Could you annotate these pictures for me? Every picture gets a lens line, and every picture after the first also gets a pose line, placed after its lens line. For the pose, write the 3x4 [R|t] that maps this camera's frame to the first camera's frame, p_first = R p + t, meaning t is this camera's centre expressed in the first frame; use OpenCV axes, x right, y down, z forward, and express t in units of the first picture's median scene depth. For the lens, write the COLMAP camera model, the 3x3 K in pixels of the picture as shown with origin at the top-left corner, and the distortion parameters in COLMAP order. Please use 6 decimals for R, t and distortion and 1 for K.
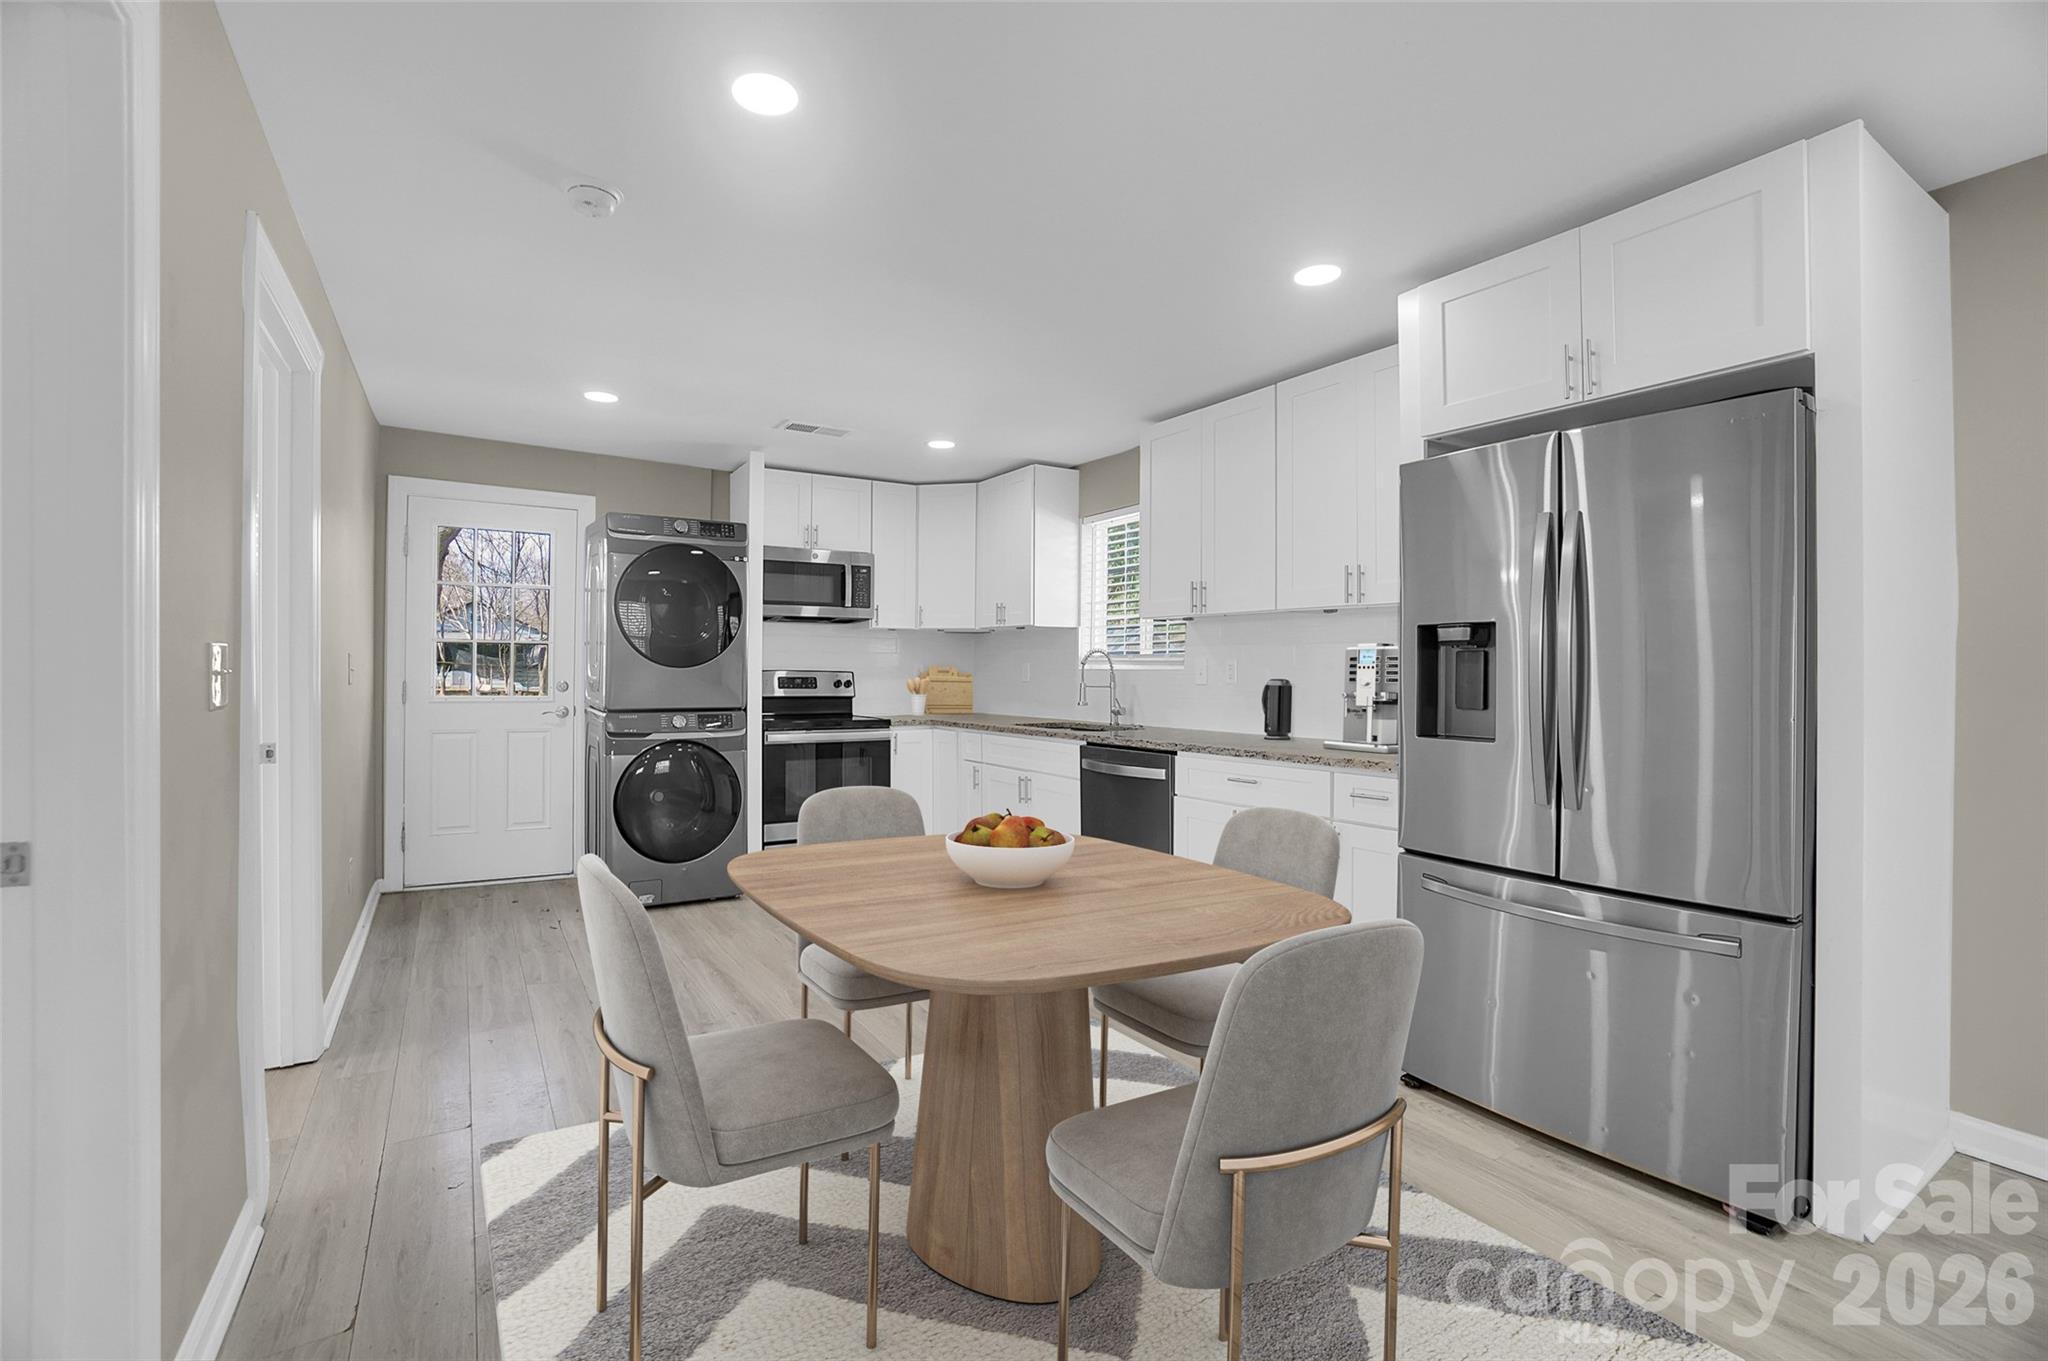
lens RADIAL K [[908.1, 0, 1018.2], [0, 908.1, 668.2], [0, 0, 1]] dist [-0.065312, 0.024265]
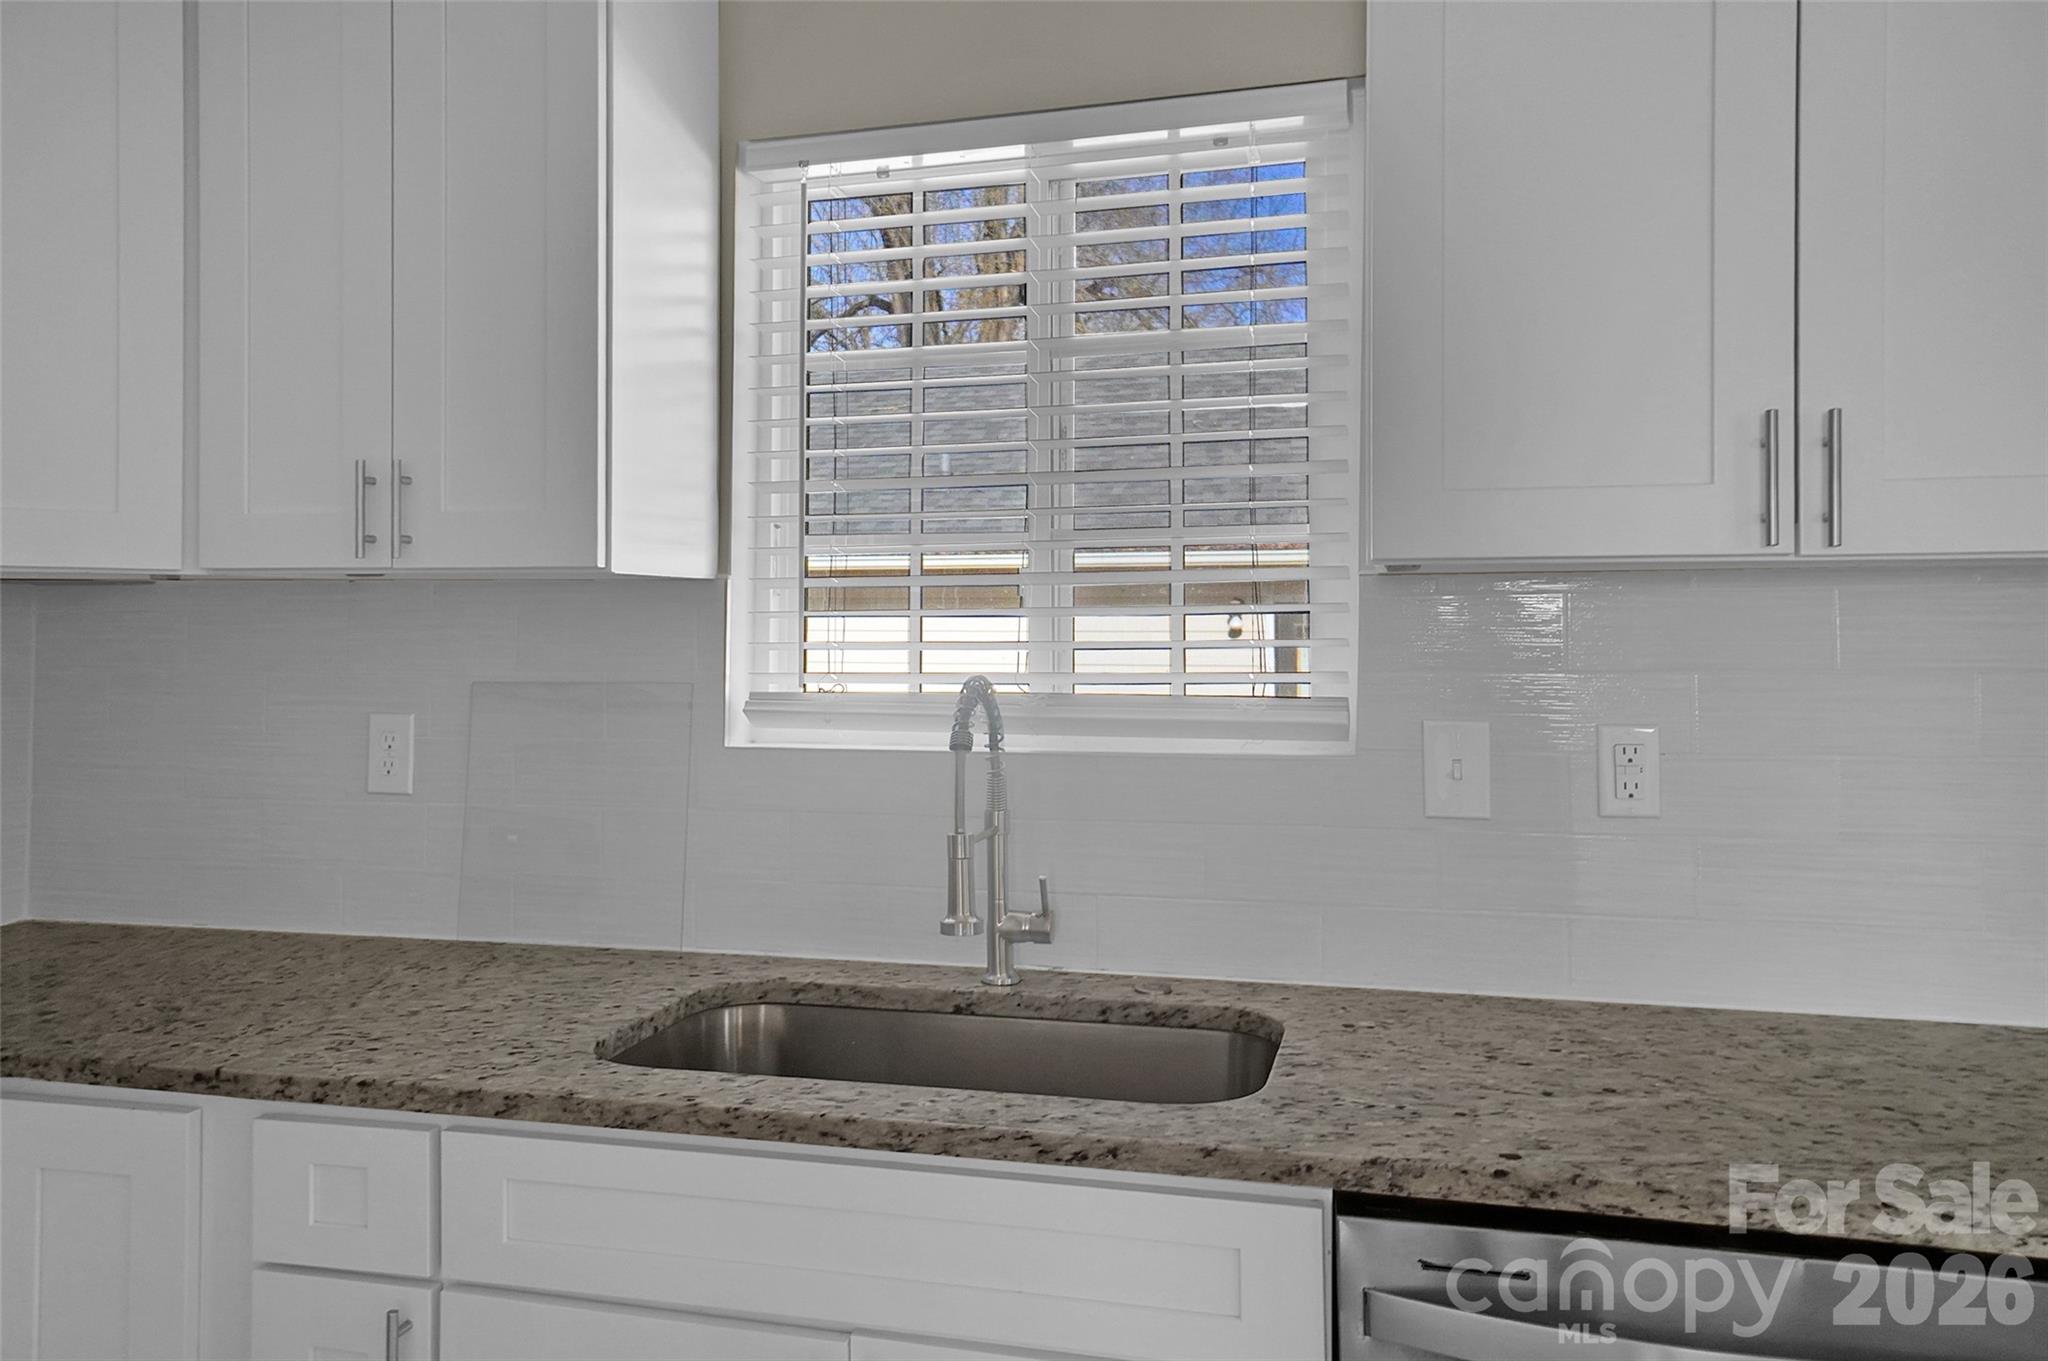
lens RADIAL K [[1552.1, 0, 1020.2], [0, 1552.1, 614.3], [0, 0, 1]] dist [0.045360, -0.000349]
pose [[0.748568, -0.002976, 0.663051, -0.171667], [0.005317, 0.999985, -0.001515, -0.037028], [-0.663036, 0.004659, 0.748573, 0.684676]]
